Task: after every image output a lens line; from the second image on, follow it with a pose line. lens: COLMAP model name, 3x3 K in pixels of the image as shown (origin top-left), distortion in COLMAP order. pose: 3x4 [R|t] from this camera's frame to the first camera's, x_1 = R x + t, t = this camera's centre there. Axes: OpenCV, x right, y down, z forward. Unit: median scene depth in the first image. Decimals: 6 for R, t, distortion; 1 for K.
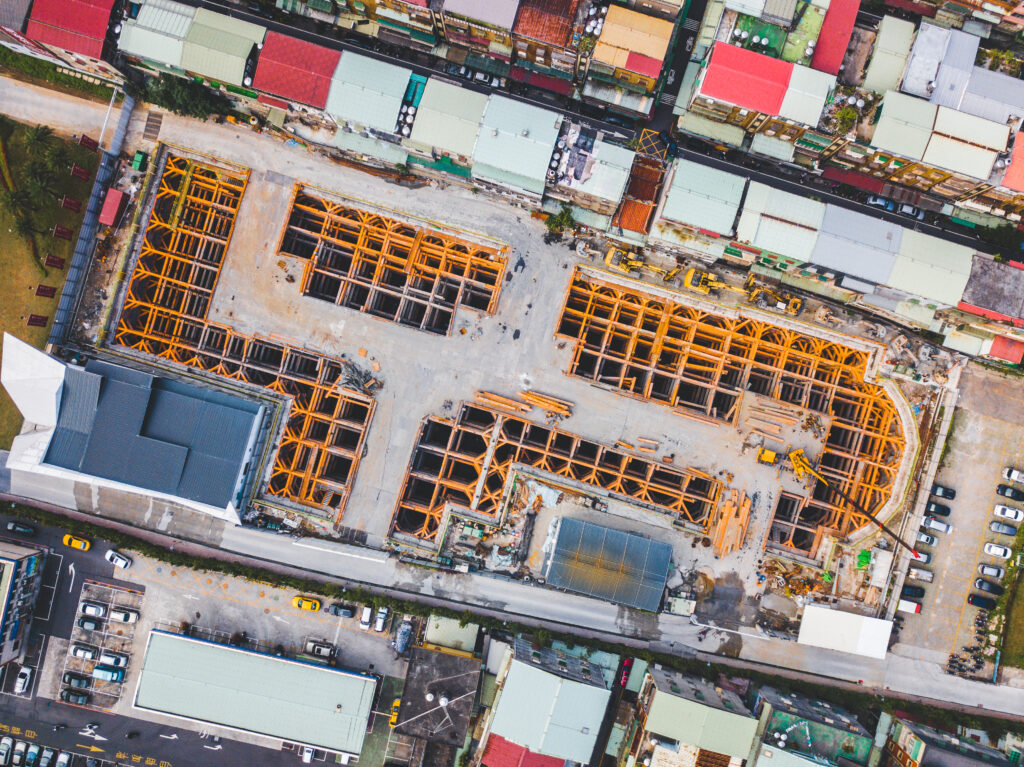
lens RADIAL K [[774.1, 0, 520.1], [0, 774.1, 379.8], [0, 0, 1]] dist [-0.011171, -0.000373]
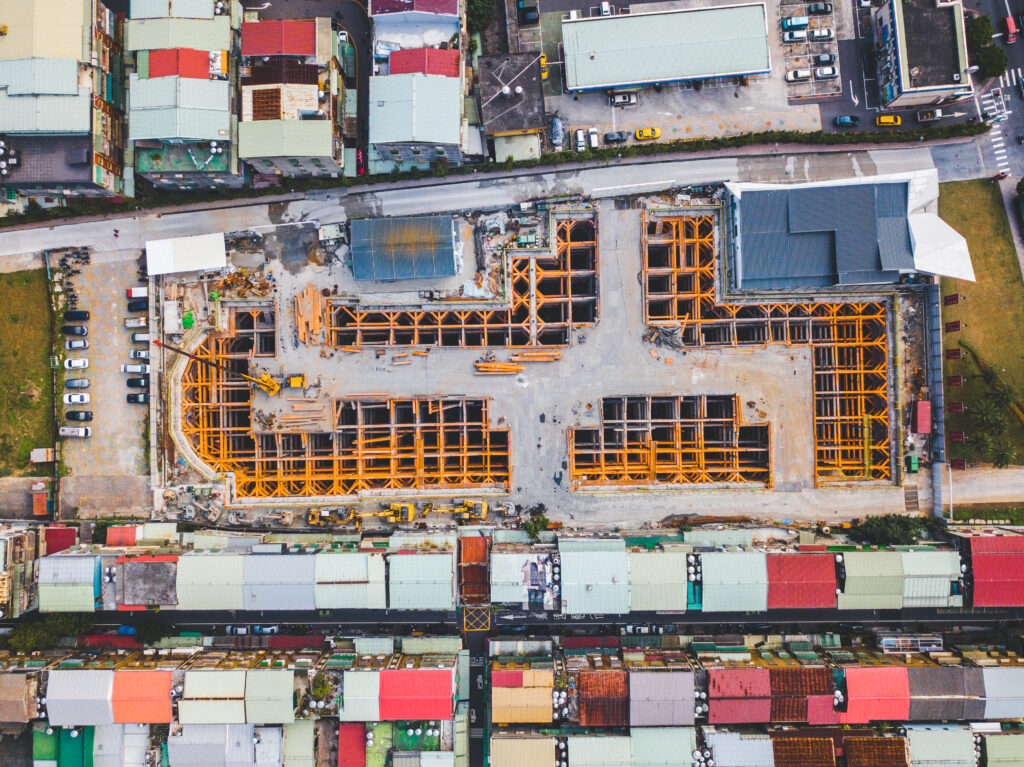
lens RADIAL K [[774.1, 0, 520.1], [0, 774.1, 379.8], [0, 0, 1]] dist [-0.011171, -0.000373]
pose [[-0.953306, 0.302001, -0.001689, 0.011866], [-0.301929, -0.952922, 0.027911, -0.027620], [0.006820, 0.027118, 0.999609, -0.120755]]
